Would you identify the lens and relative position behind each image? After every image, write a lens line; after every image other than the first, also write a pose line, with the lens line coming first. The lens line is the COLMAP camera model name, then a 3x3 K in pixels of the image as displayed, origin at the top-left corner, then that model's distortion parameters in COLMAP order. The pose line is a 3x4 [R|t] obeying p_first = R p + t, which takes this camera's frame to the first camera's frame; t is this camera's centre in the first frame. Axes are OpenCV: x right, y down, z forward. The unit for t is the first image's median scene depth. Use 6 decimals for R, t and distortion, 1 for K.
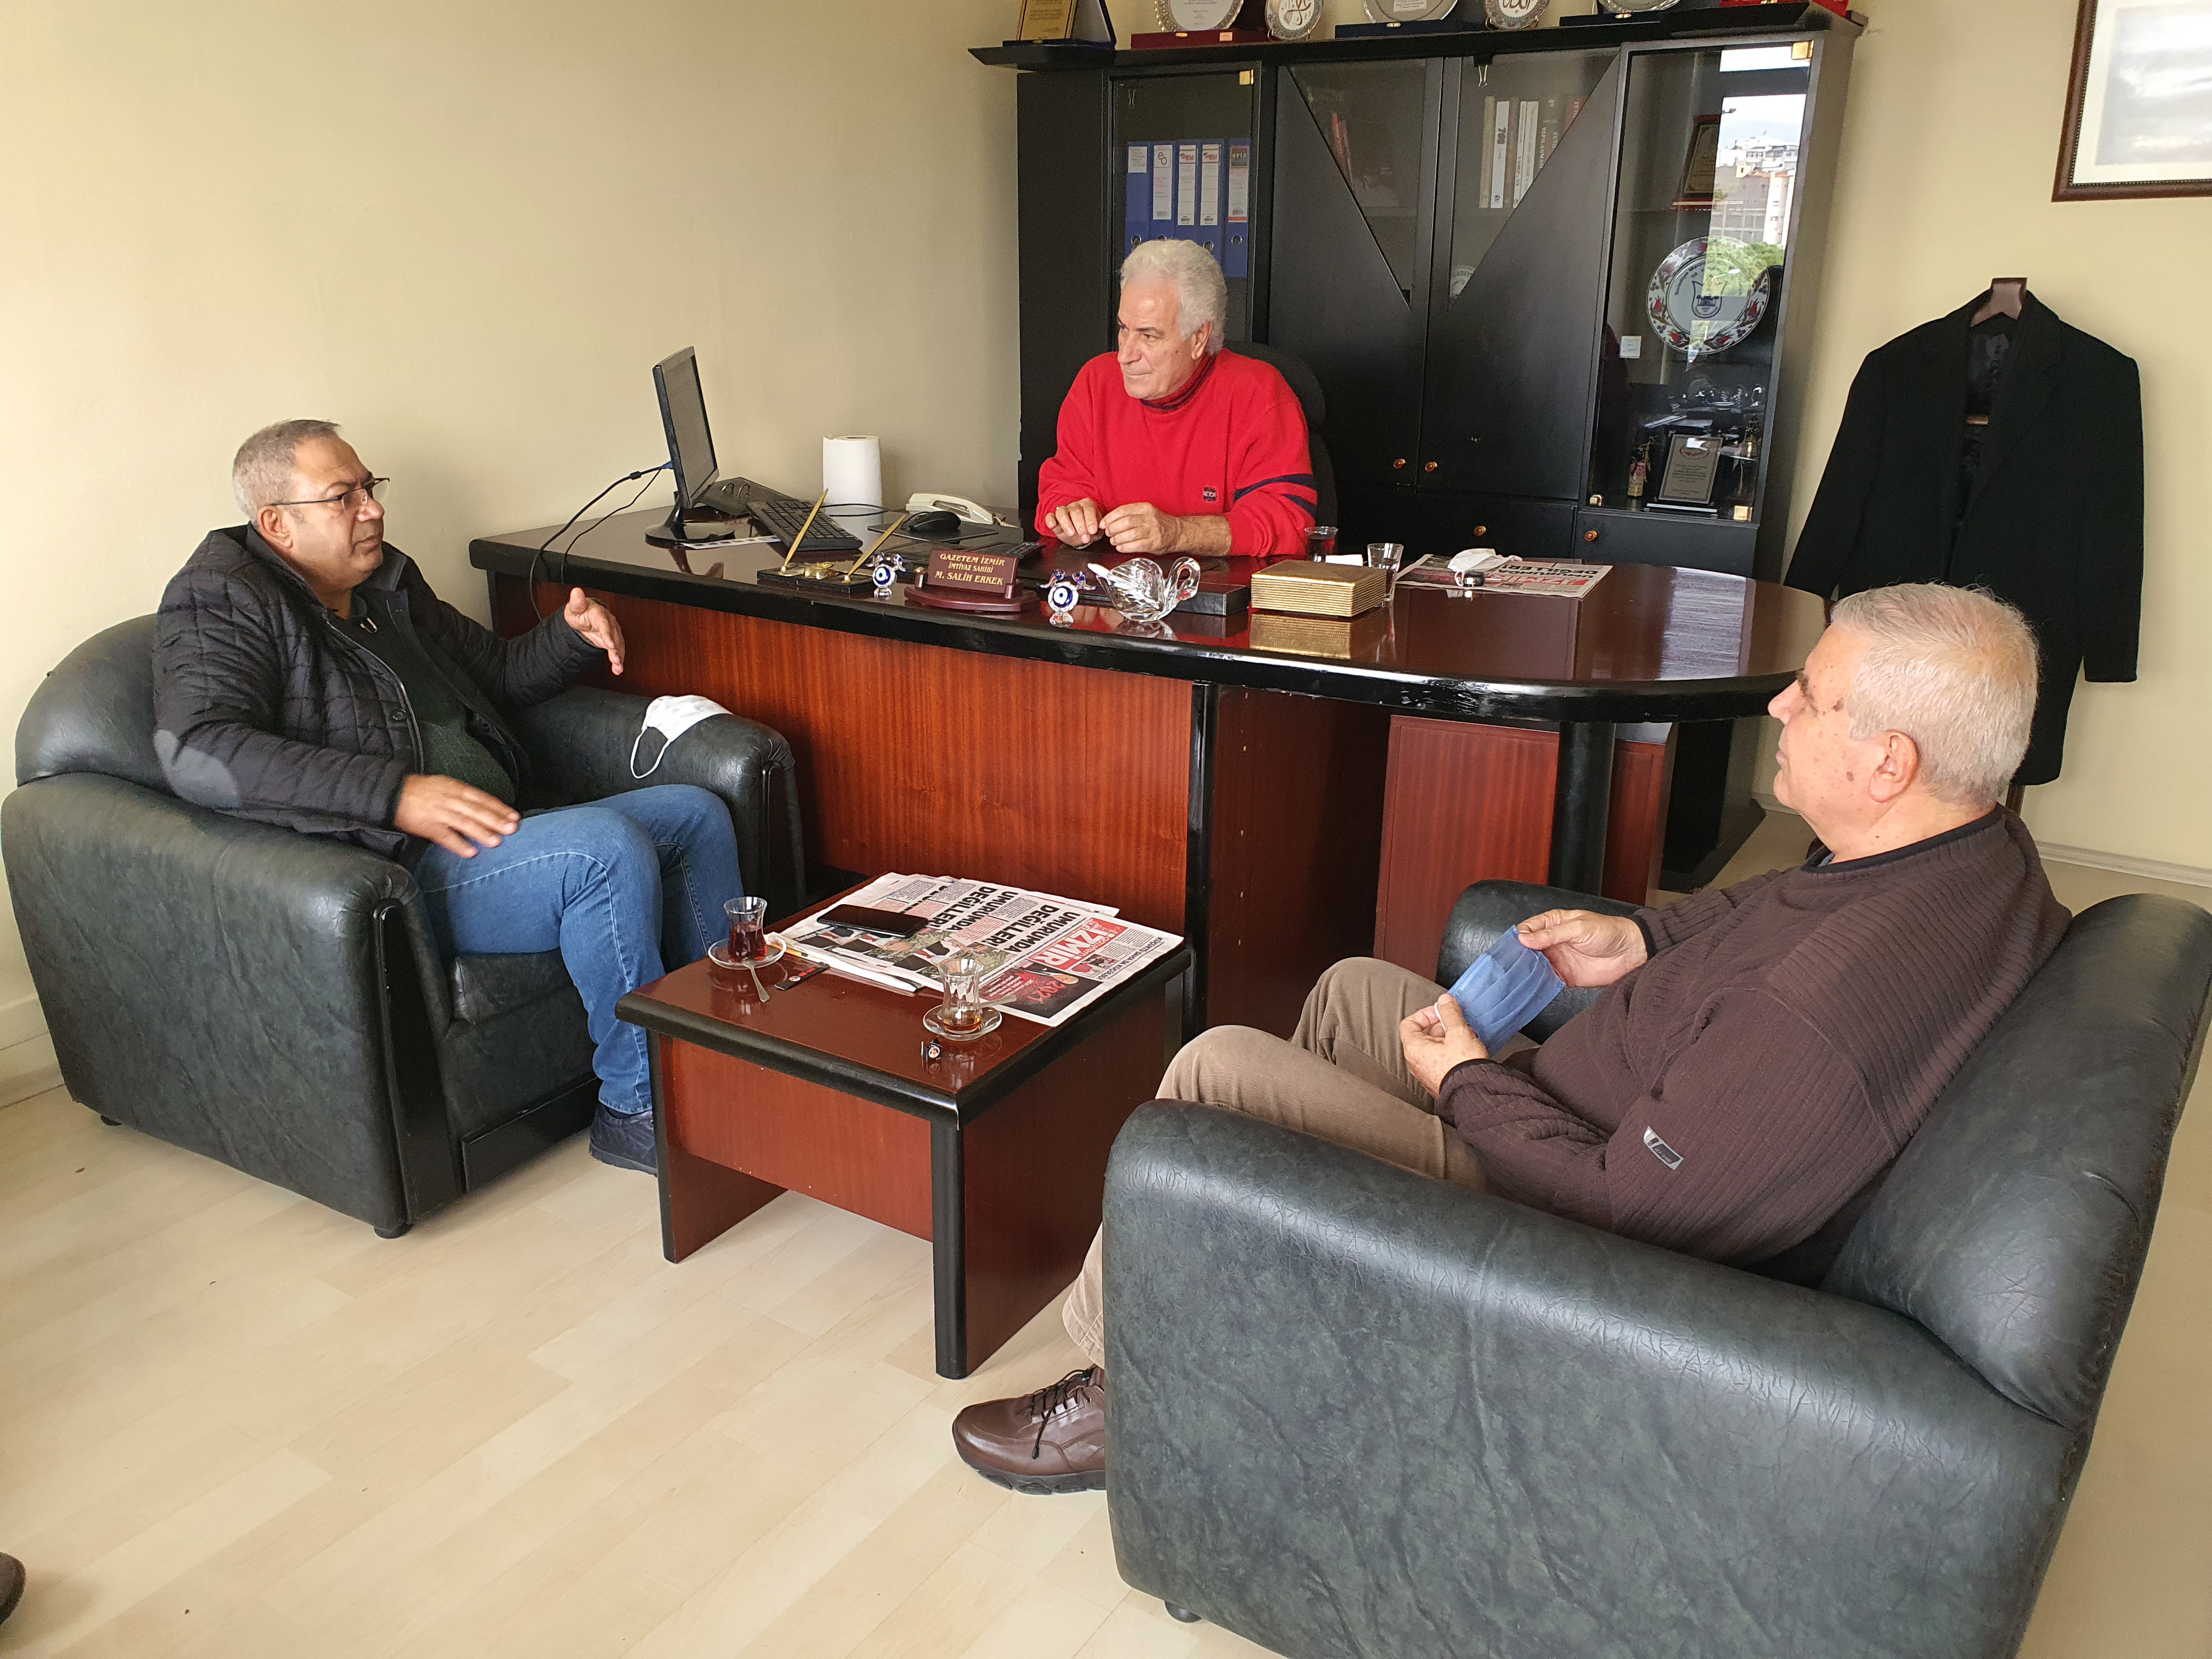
lens RADIAL K [[1866.1, 0, 1029.5], [0, 1866.1, 966.7], [0, 0, 1]] dist [0.146522, -0.437124]
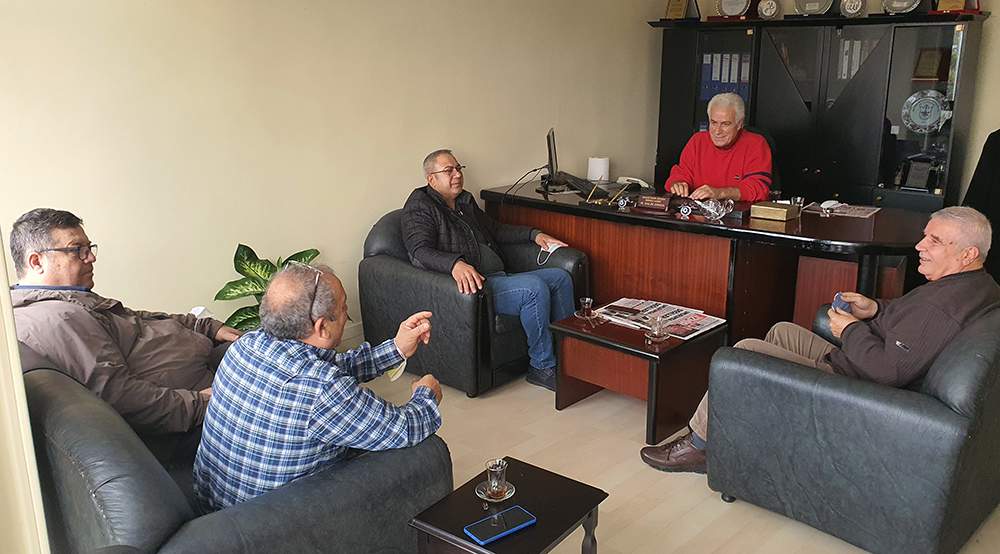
lens RADIAL K [[815.7, 0, 500.0], [0, 815.7, 277.0], [0, 0, 1]] dist [0.062735, -0.203840]
pose [[0.985241, 0.042971, -0.165690, -0.054900], [-0.062927, 0.991119, -0.117144, 0.082905], [0.159185, 0.125841, 0.979196, -0.329982]]
